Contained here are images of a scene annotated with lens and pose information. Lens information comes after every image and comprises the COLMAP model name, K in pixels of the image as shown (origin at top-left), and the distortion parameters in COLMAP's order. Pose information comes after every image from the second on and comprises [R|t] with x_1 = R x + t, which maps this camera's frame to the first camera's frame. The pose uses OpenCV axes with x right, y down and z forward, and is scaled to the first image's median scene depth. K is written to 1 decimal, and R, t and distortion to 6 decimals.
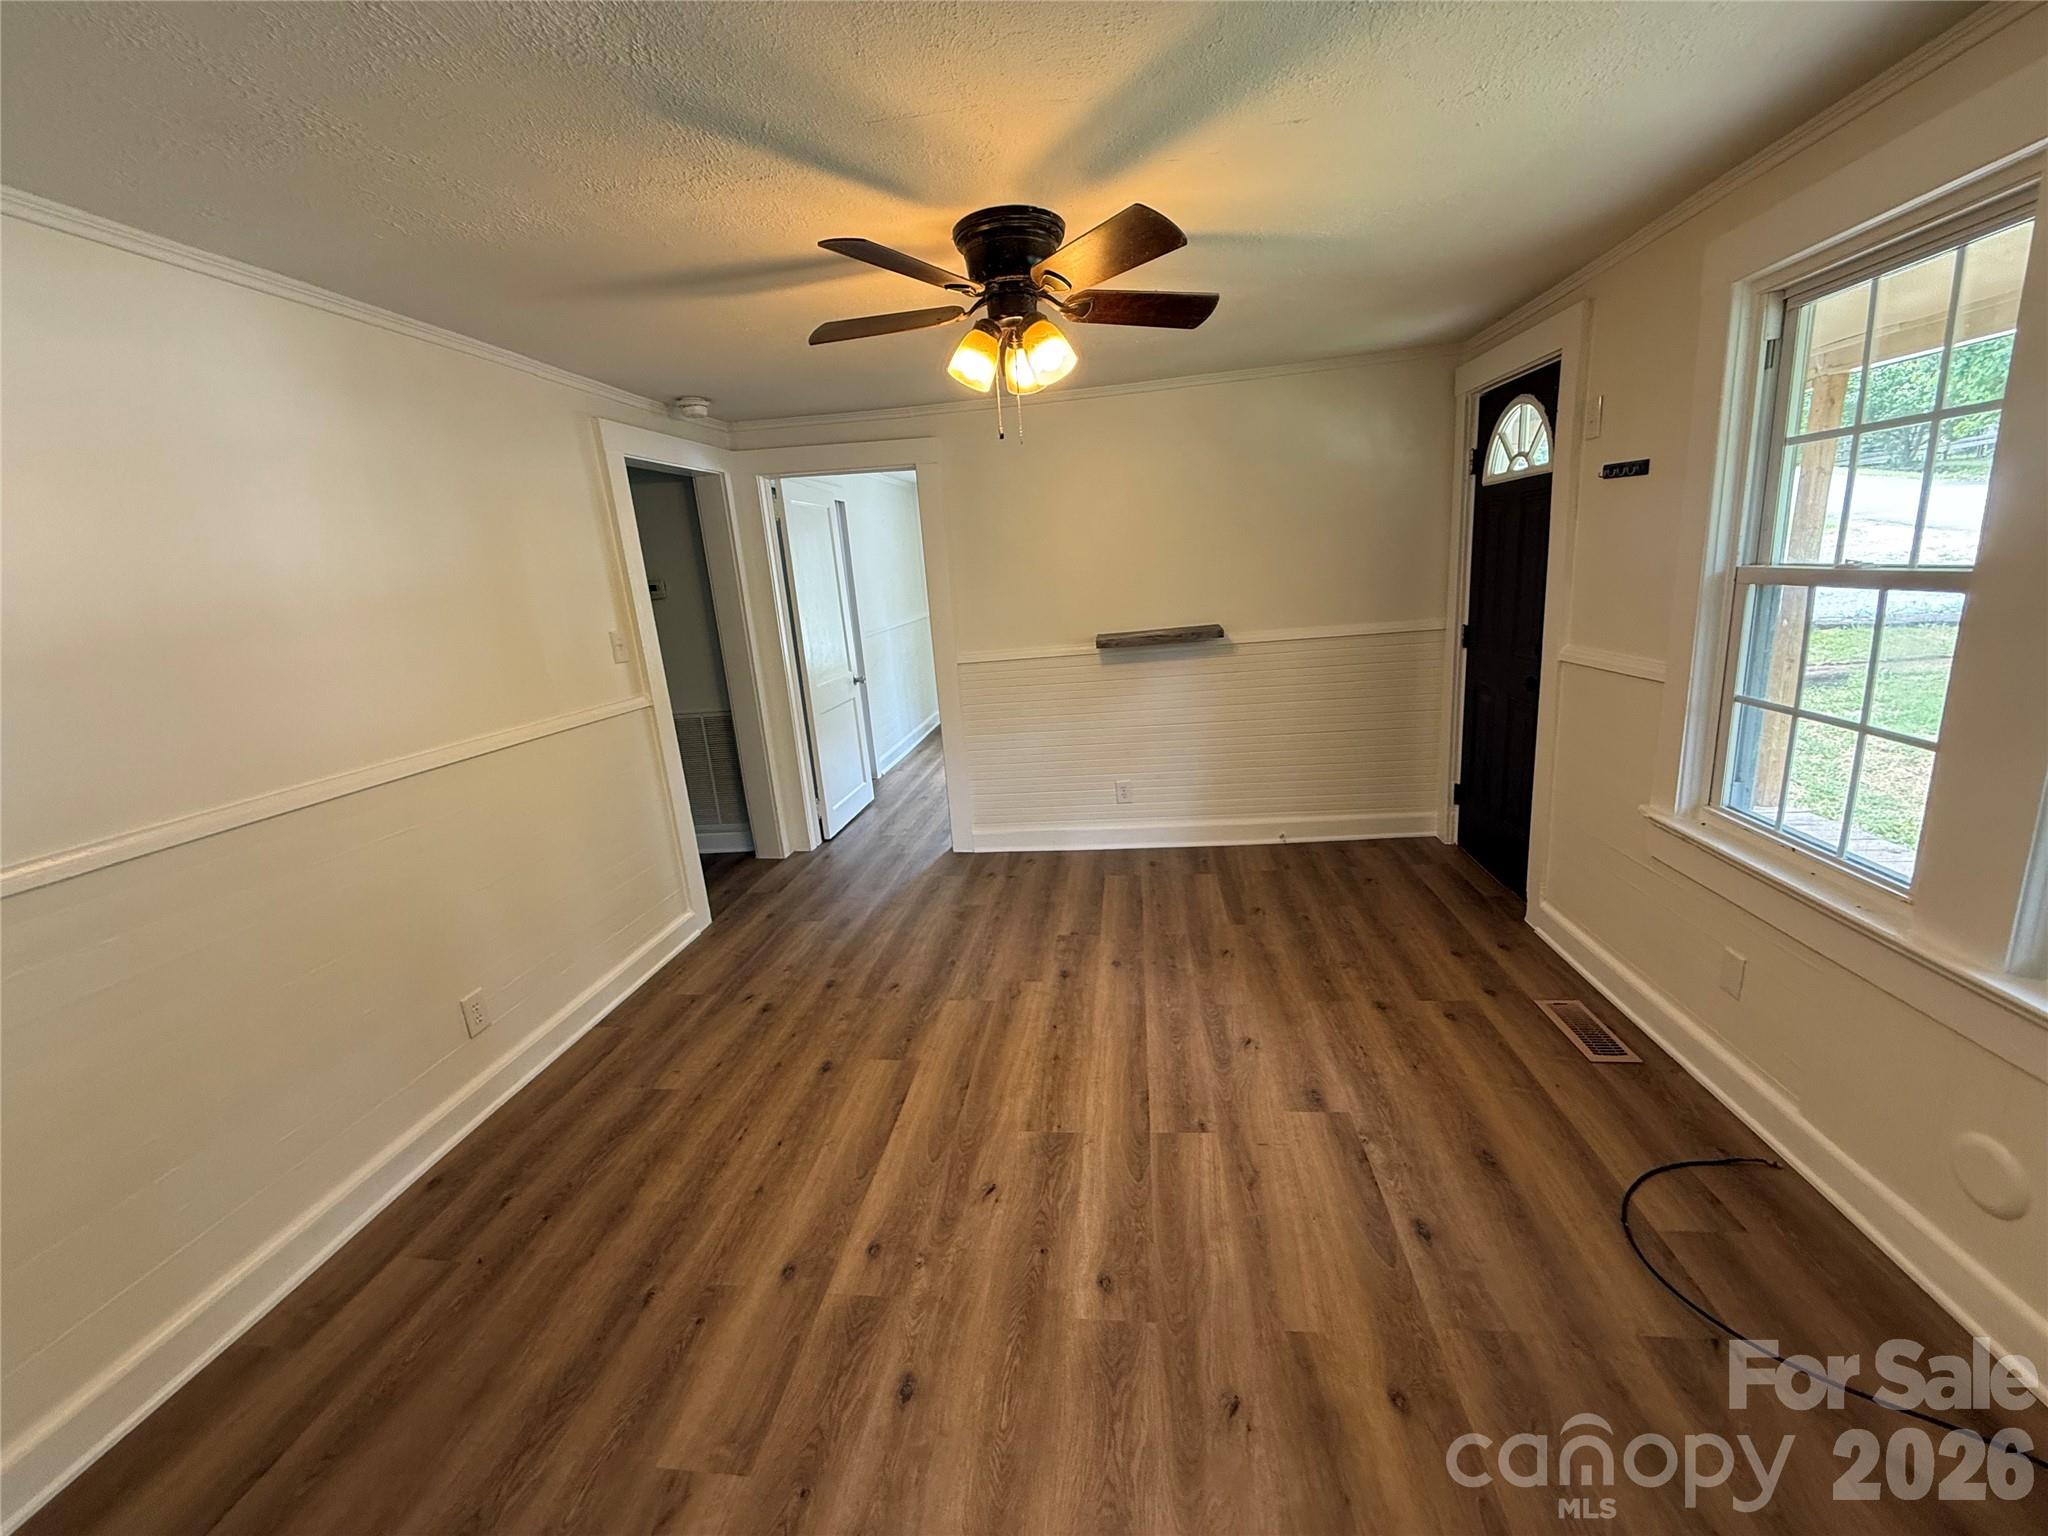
lens RADIAL K [[817.1, 0, 1018.5], [0, 817.1, 768.3], [0, 0, 1]] dist [0.001319, 0.000410]
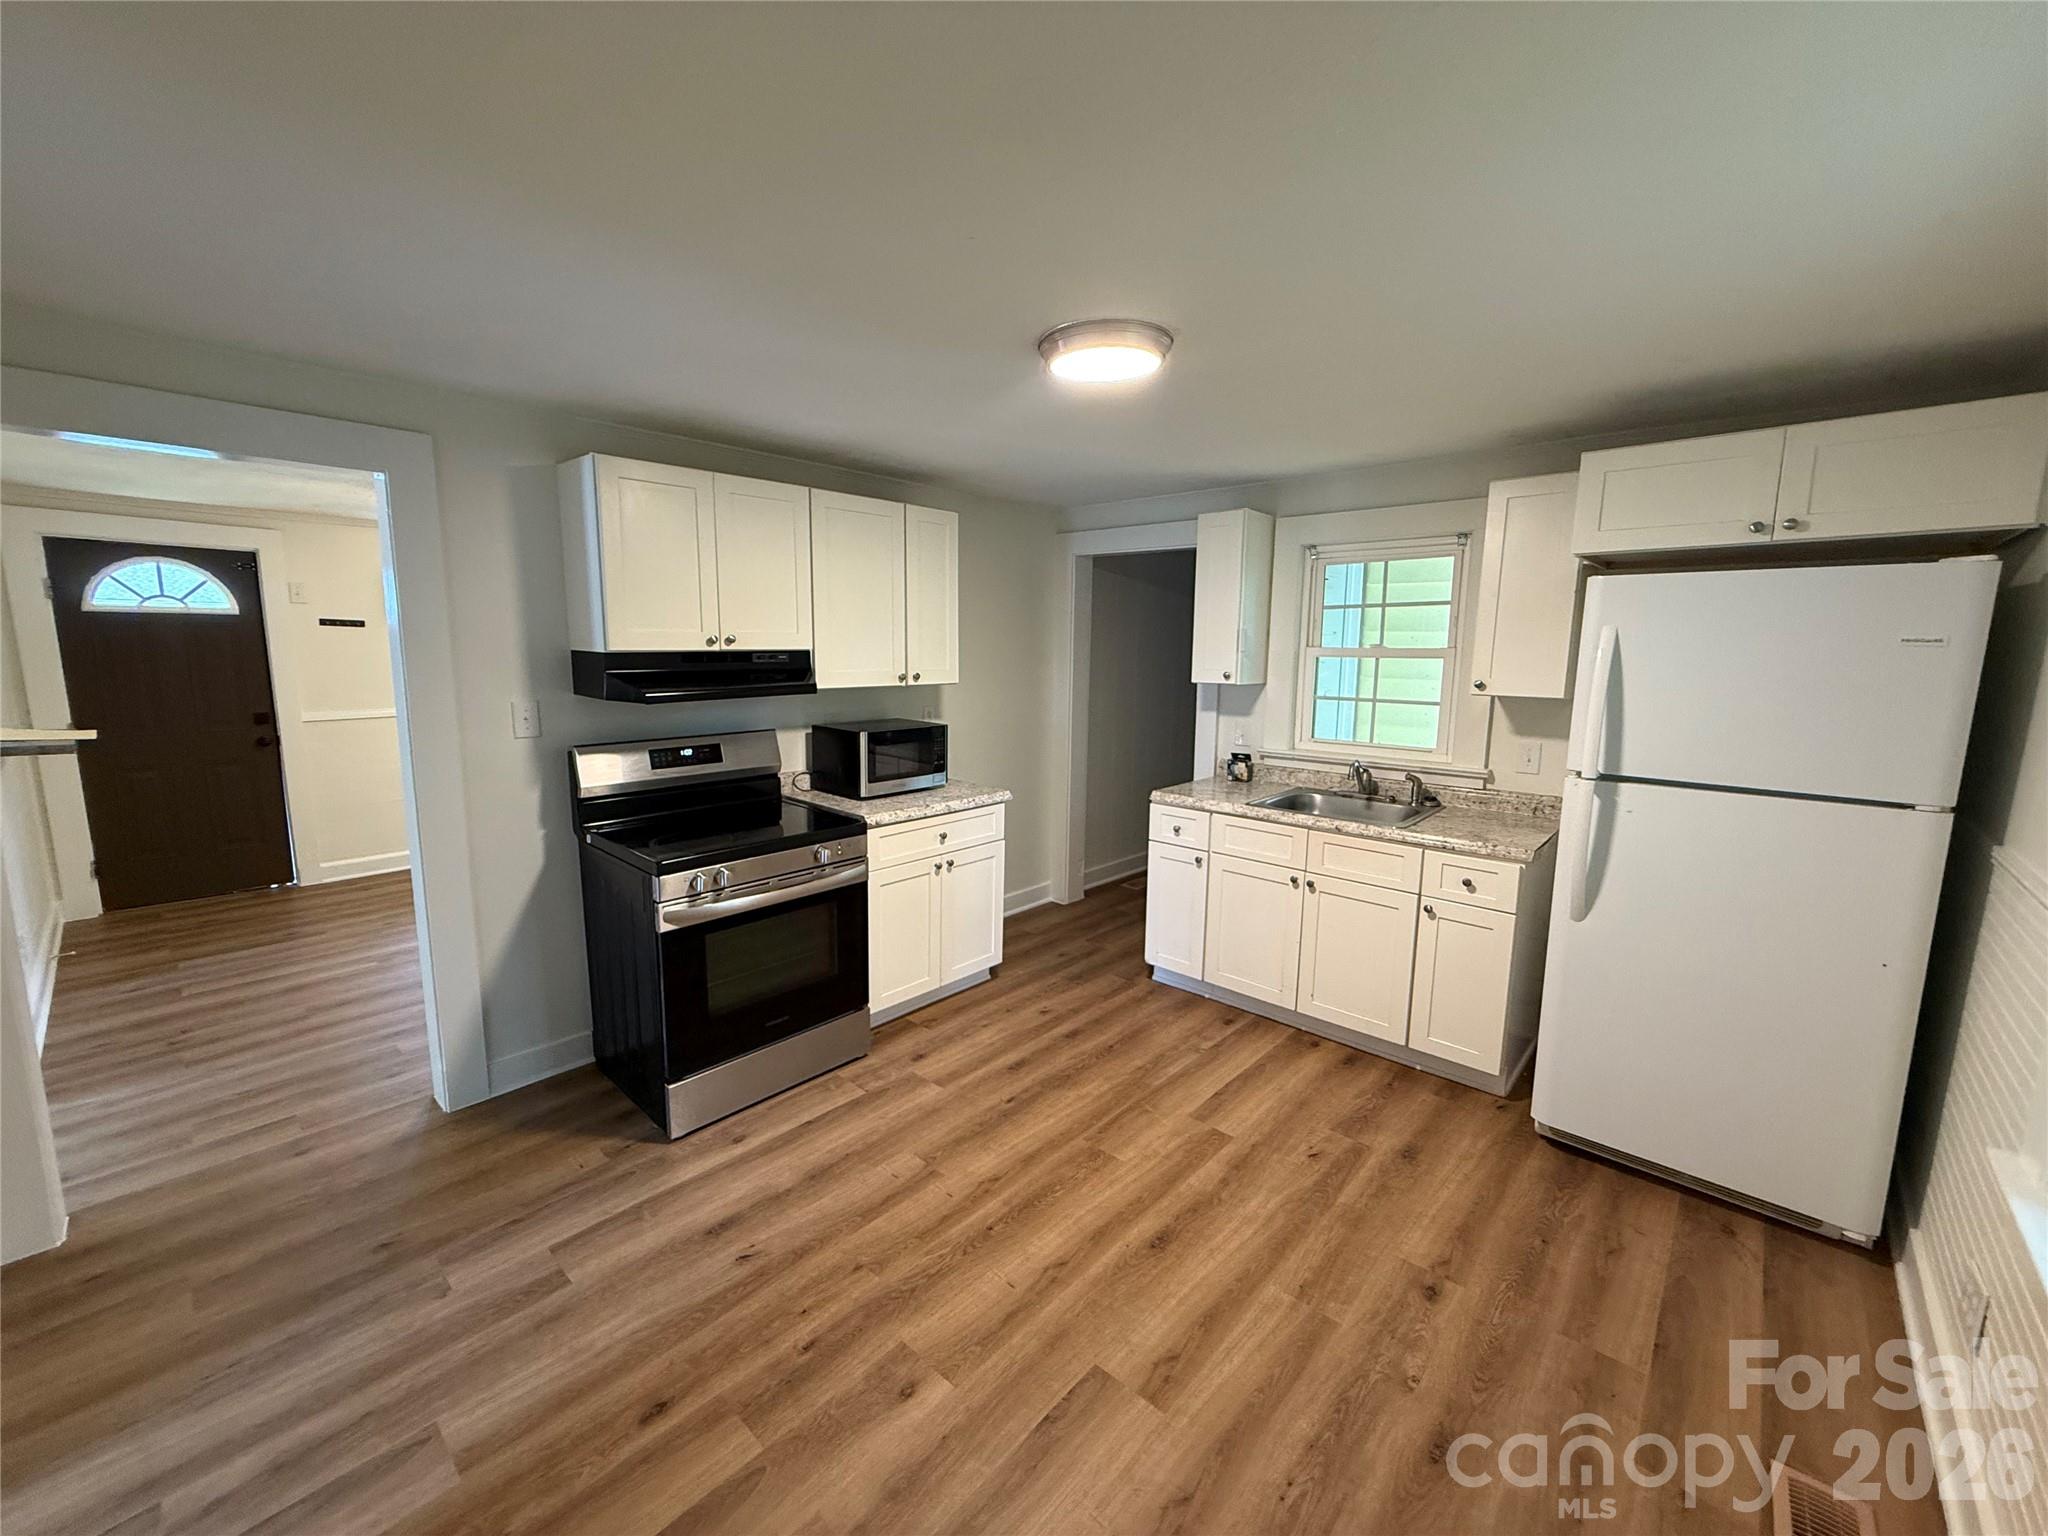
lens RADIAL K [[816.9, 0, 1015.3], [0, 816.9, 763.1], [0, 0, 1]] dist [0.001818, 0.000162]
pose [[-0.819154, -0.015480, 0.573365, -1.814464], [0.189363, 0.936288, 0.295816, -0.314326], [-0.541413, 0.350893, -0.764032, 1.742180]]
